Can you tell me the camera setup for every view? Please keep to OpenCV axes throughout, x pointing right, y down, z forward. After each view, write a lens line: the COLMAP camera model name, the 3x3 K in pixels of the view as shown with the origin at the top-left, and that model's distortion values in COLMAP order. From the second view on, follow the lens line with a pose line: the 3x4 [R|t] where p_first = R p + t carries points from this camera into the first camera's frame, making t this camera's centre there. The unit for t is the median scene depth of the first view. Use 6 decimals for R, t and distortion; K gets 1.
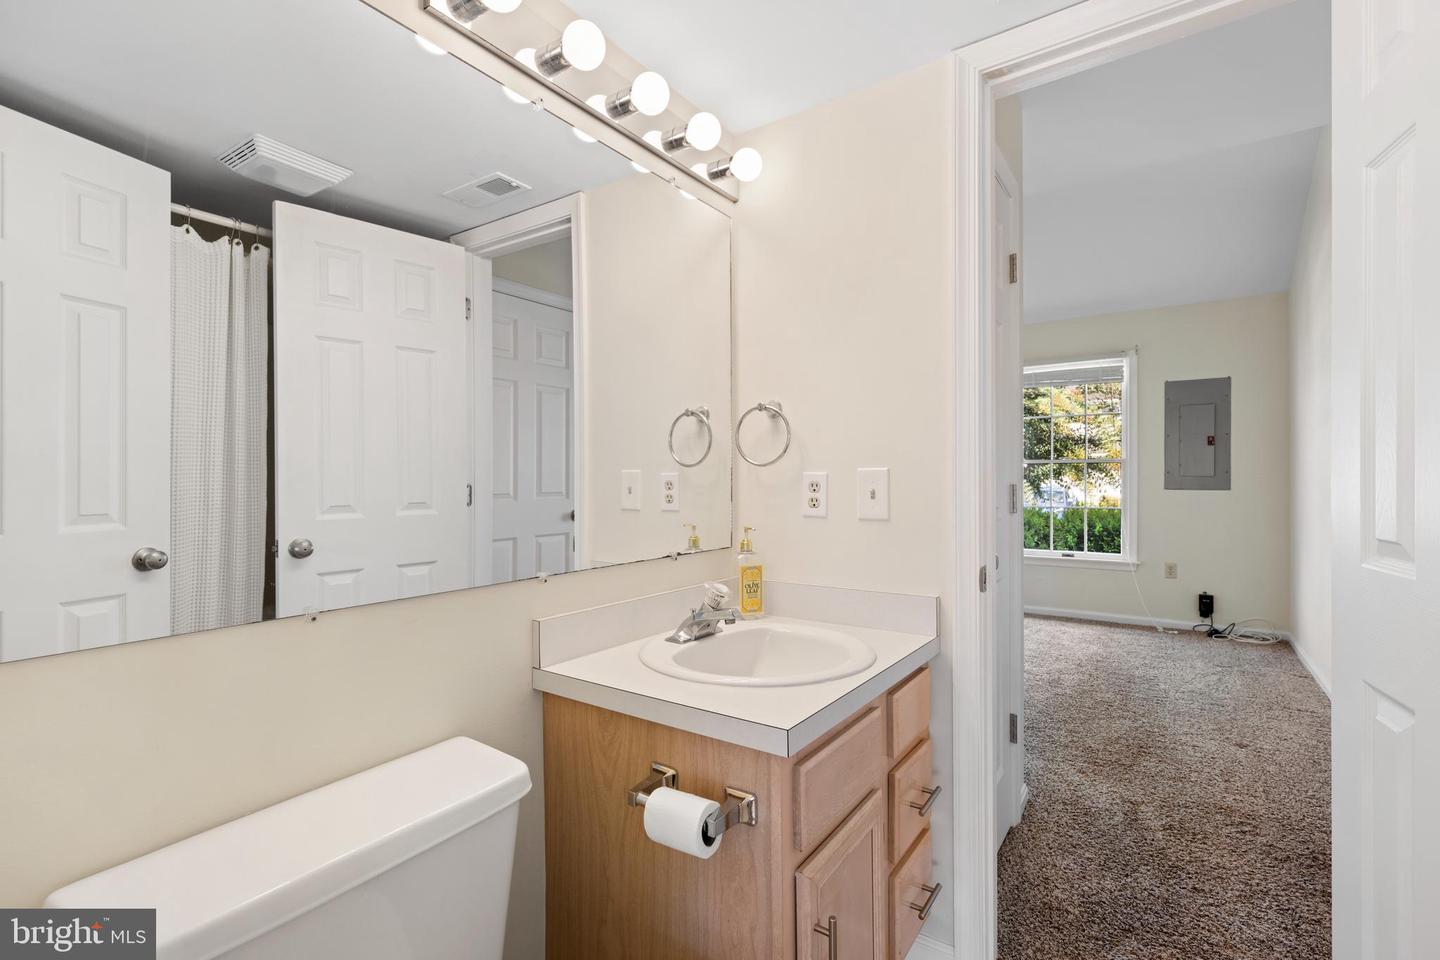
lens RADIAL K [[652.8, 0, 720.0], [0, 652.8, 480.0], [0, 0, 1]] dist [0.011090, -0.000062]
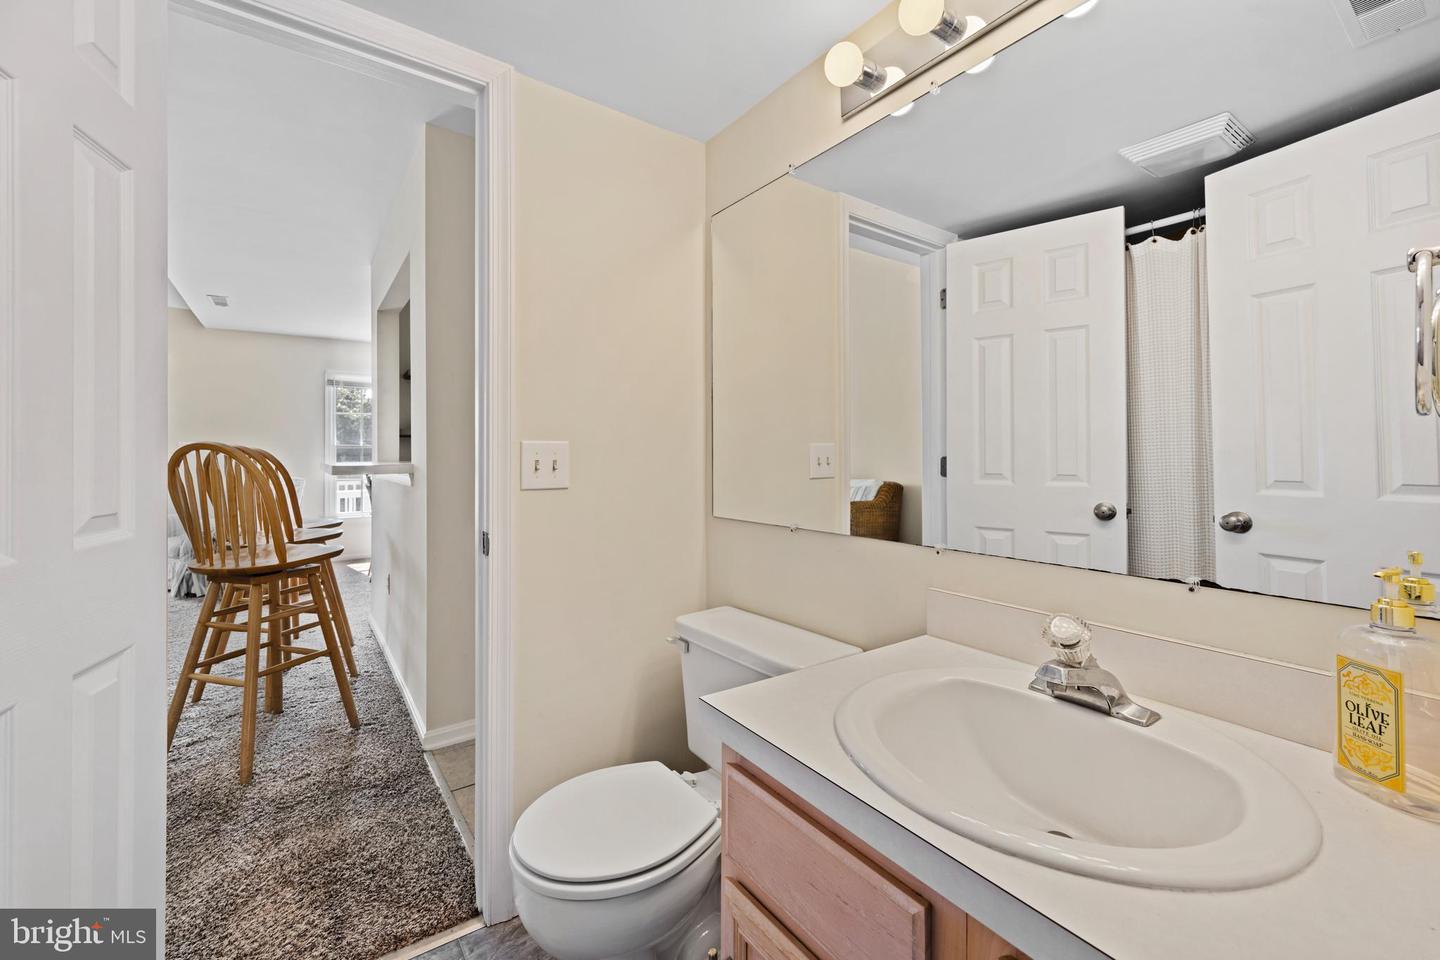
lens RADIAL K [[580.5, 0, 721.4], [0, 580.5, 448.5], [0, 0, 1]] dist [-0.013267, 0.000007]
pose [[-0.328215, -0.005187, -0.944589, 0.461116], [0.002499, 0.999977, -0.006360, -0.000679], [0.944600, -0.004448, -0.328195, 0.657981]]
